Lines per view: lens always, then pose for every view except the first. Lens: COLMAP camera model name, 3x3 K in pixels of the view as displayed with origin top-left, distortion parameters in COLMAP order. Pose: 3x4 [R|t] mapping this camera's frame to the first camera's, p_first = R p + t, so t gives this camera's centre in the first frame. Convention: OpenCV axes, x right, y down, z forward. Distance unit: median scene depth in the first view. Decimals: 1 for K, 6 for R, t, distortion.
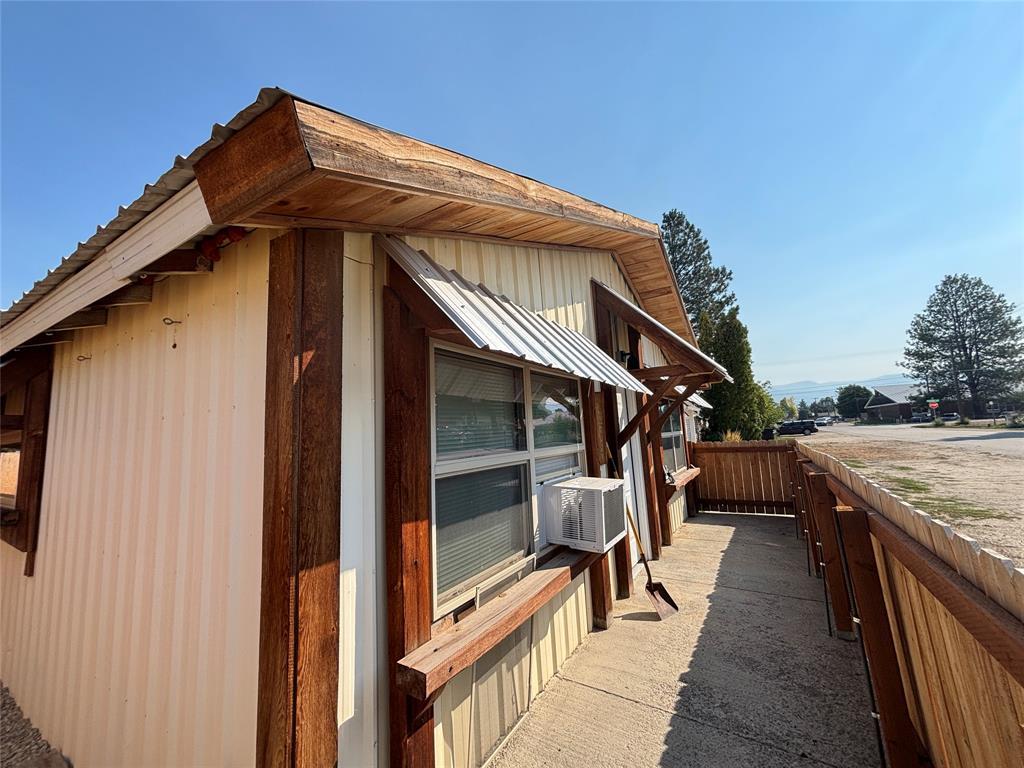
lens RADIAL K [[415.0, 0, 512.0], [0, 415.0, 384.0], [0, 0, 1]] dist [-0.001752, 0.000569]
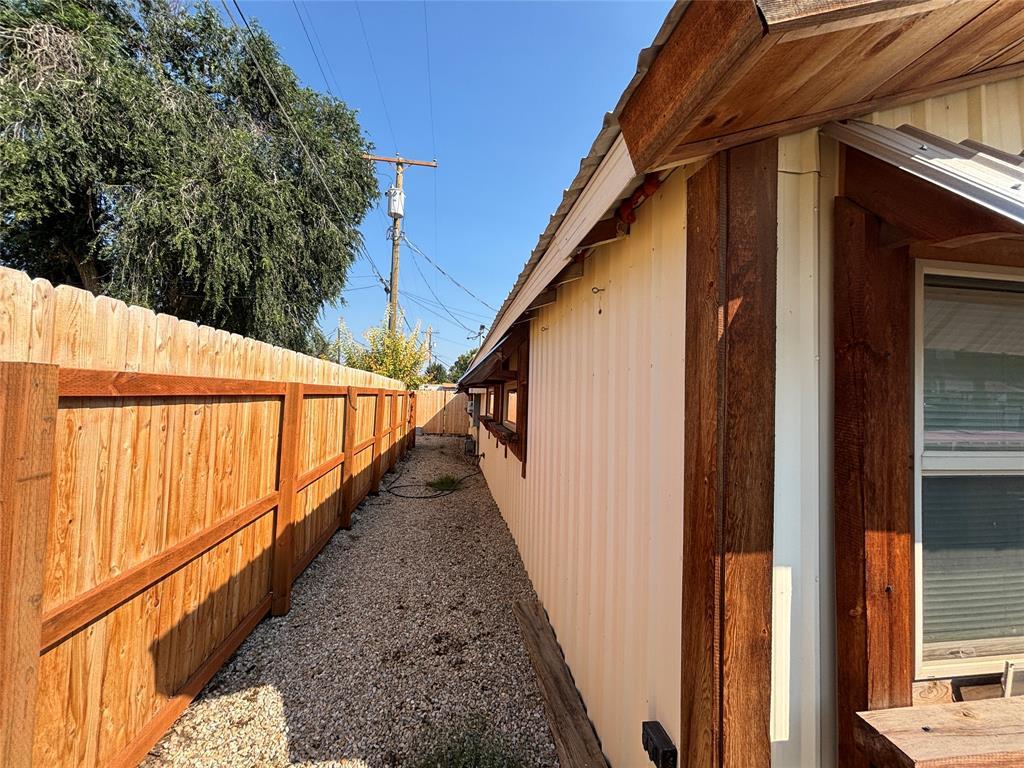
lens RADIAL K [[415.0, 0, 512.0], [0, 415.0, 384.0], [0, 0, 1]] dist [-0.001752, 0.000569]
pose [[0.637195, 0.038443, -0.769743, -0.124884], [0.038839, 0.995884, 0.081888, 0.004723], [0.769723, -0.082075, 0.633080, 0.112270]]
